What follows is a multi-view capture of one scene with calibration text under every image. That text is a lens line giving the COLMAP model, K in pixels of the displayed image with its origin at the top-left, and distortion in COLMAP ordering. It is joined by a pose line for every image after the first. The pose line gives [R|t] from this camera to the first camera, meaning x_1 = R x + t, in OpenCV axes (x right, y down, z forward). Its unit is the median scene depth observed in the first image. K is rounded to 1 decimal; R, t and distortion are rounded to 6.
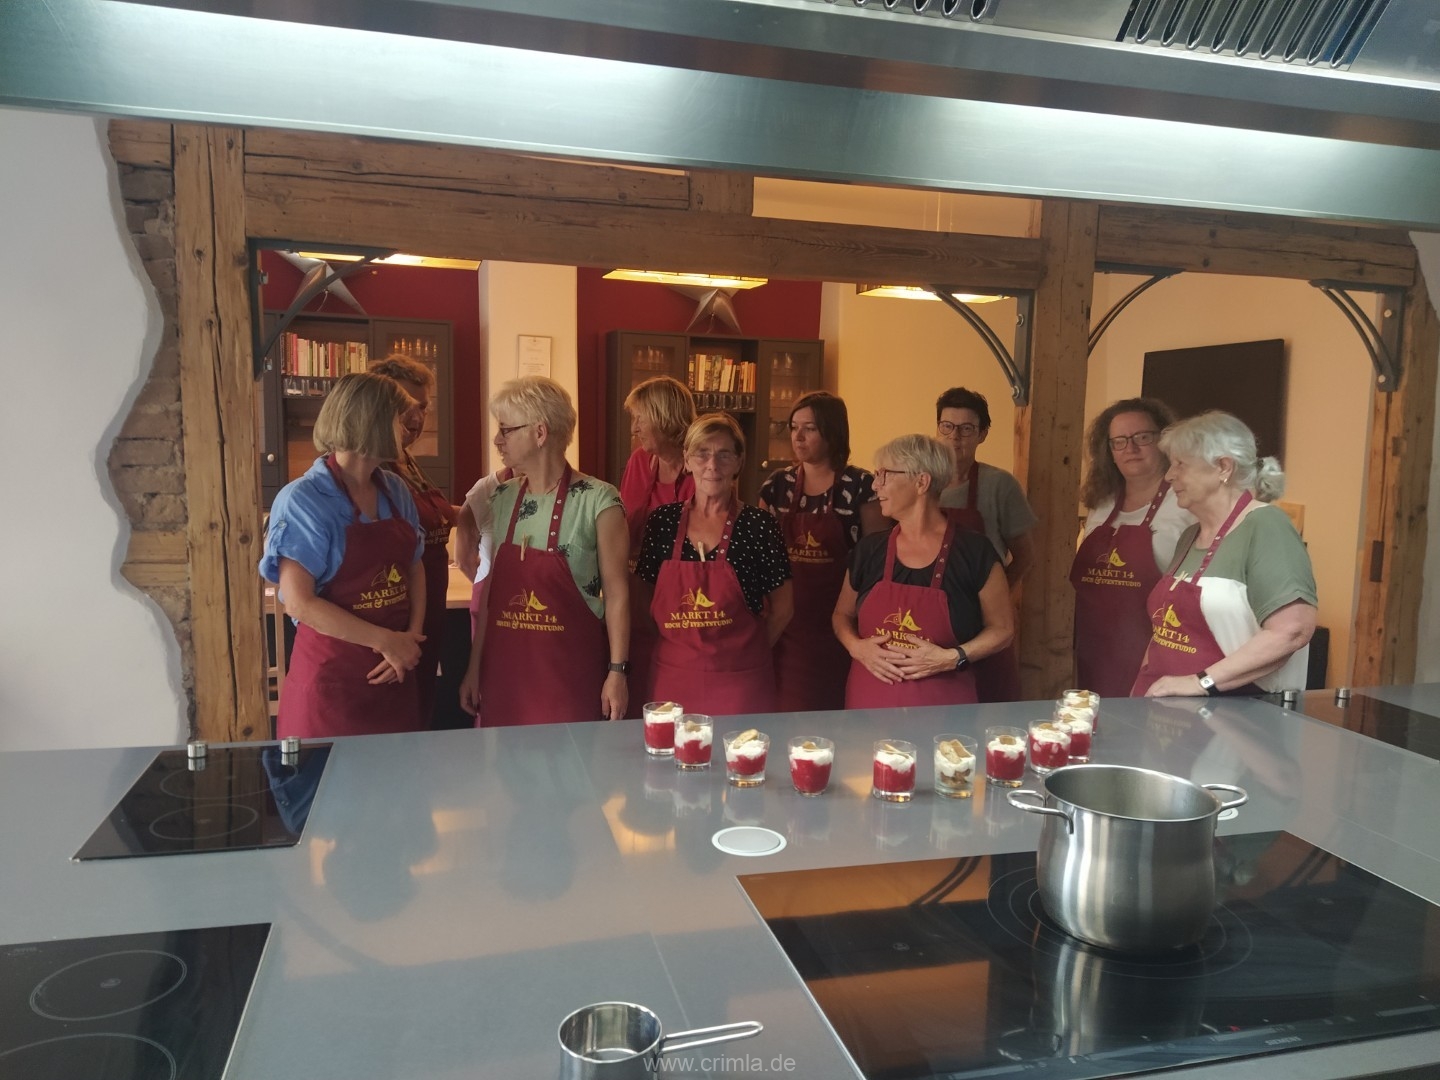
lens RADIAL K [[1082.4, 0, 720.0], [0, 1082.4, 540.0], [0, 0, 1]] dist [0.120931, -0.151839]
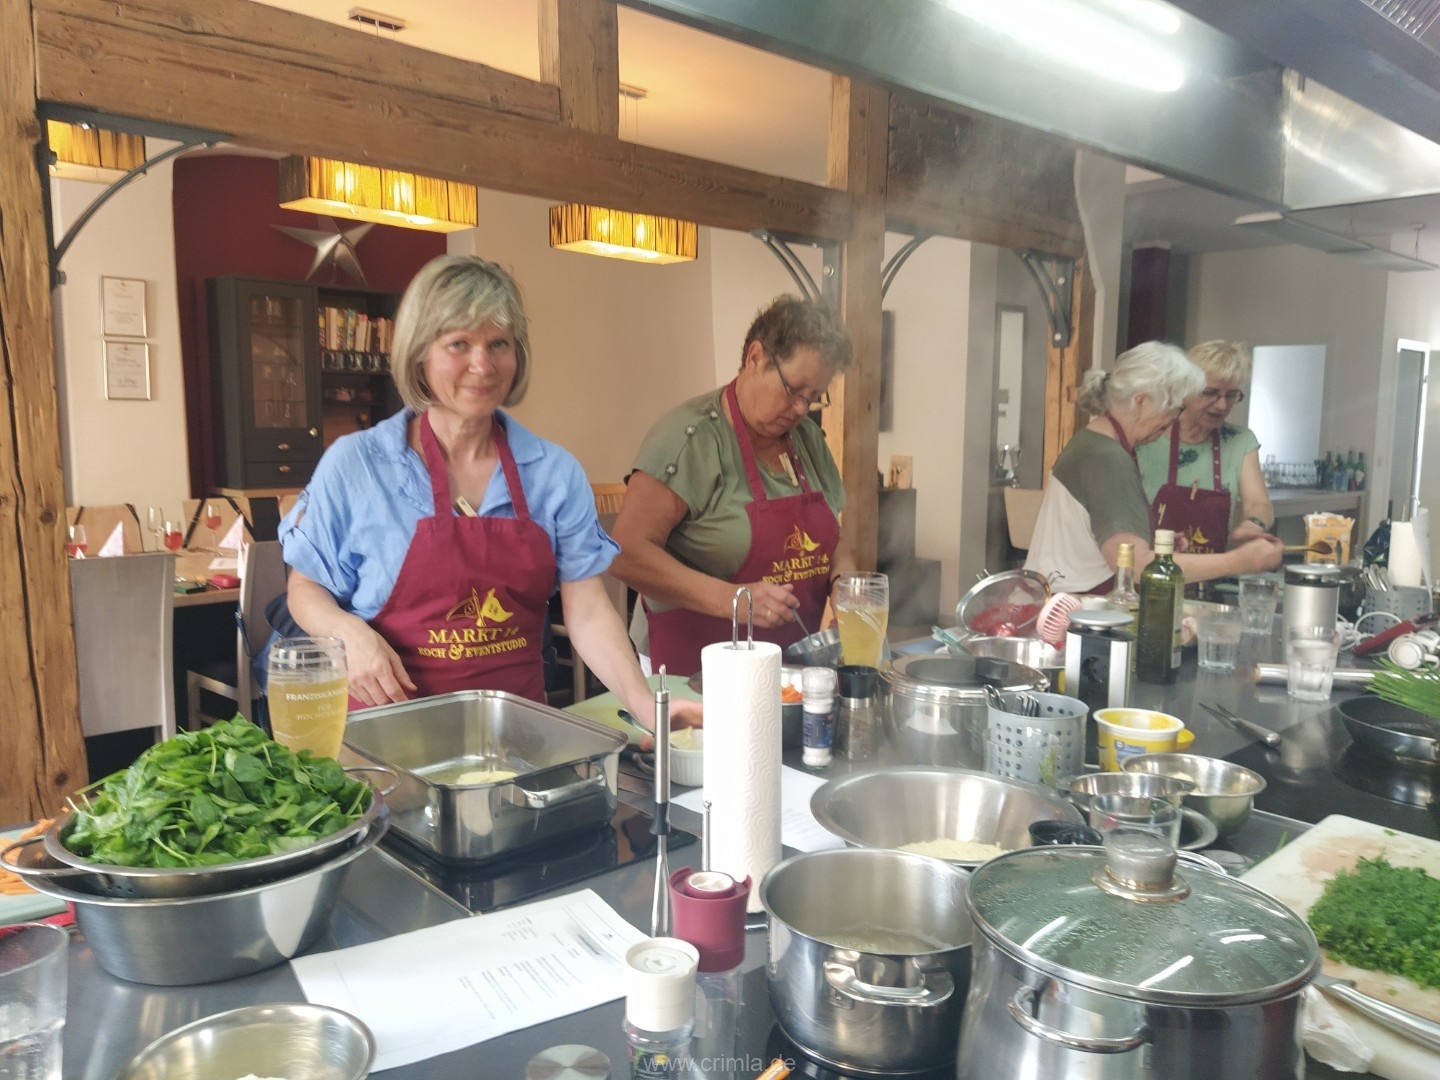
lens RADIAL K [[1111.8, 0, 707.0], [0, 1111.8, 548.6], [0, 0, 1]] dist [0.007500, -0.009363]
pose [[0.886425, -0.070291, 0.457504, -0.382579], [0.060991, 0.997521, 0.035088, 0.020802], [-0.458836, -0.003199, 0.888515, 0.144587]]
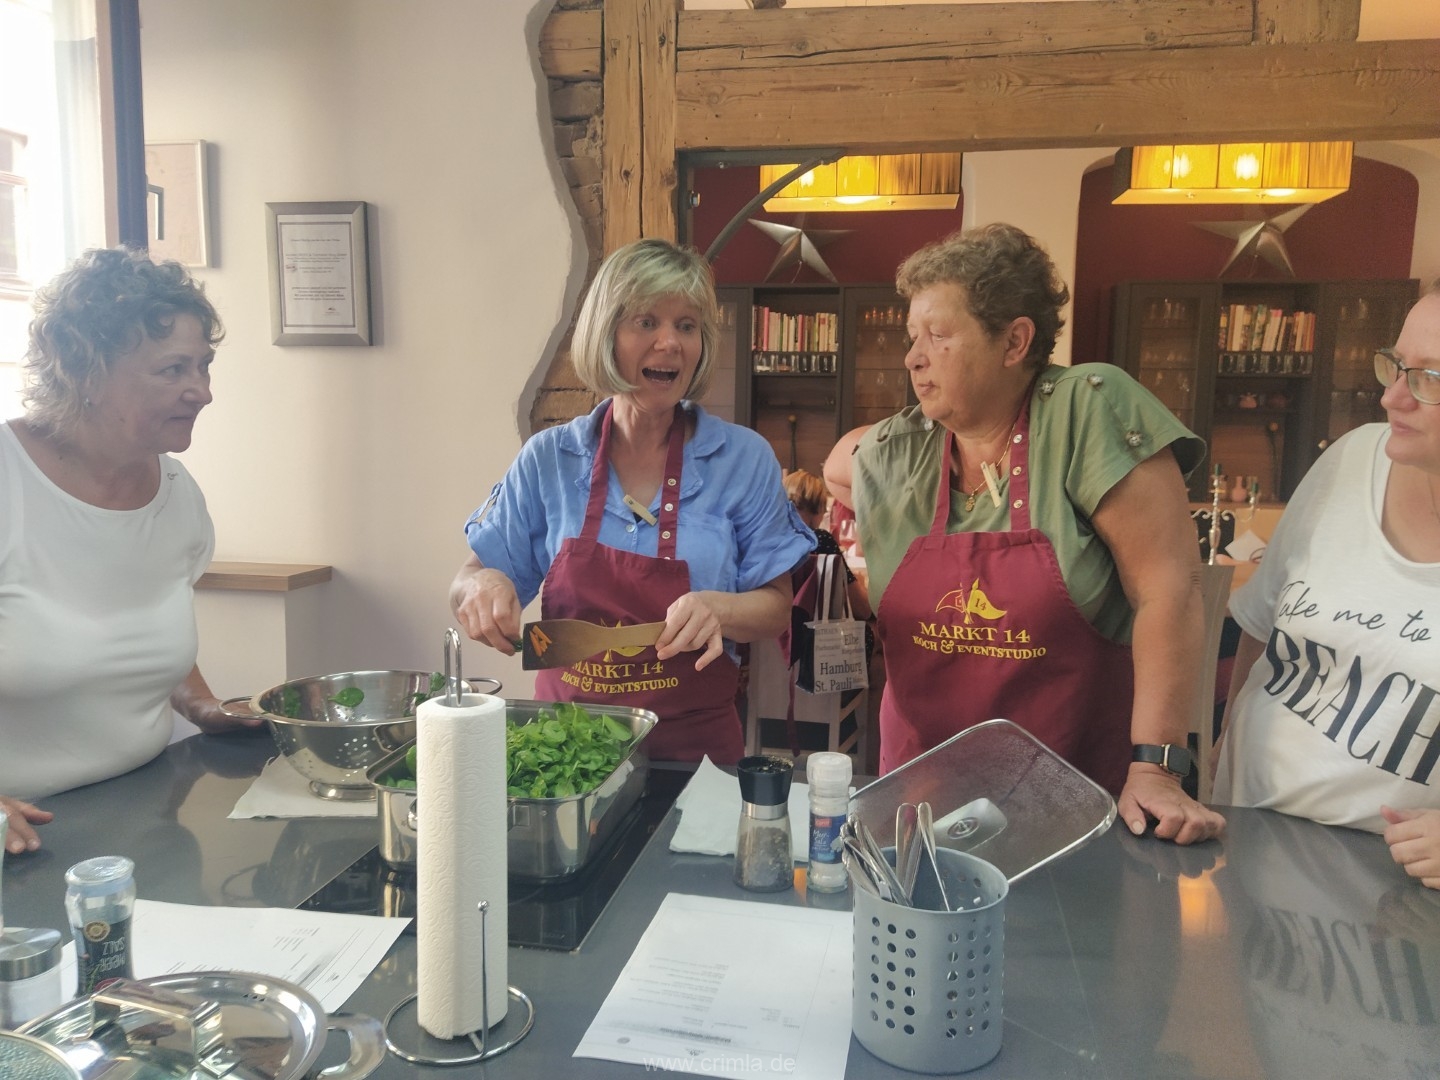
lens RADIAL K [[1082.4, 0, 720.0], [0, 1082.4, 540.0], [0, 0, 1]] dist [0.120931, -0.151839]
pose [[0.905652, 0.037145, -0.422393, -0.027623], [-0.037047, 0.999278, 0.008443, 0.017959], [0.422401, 0.008002, 0.906374, 0.241411]]
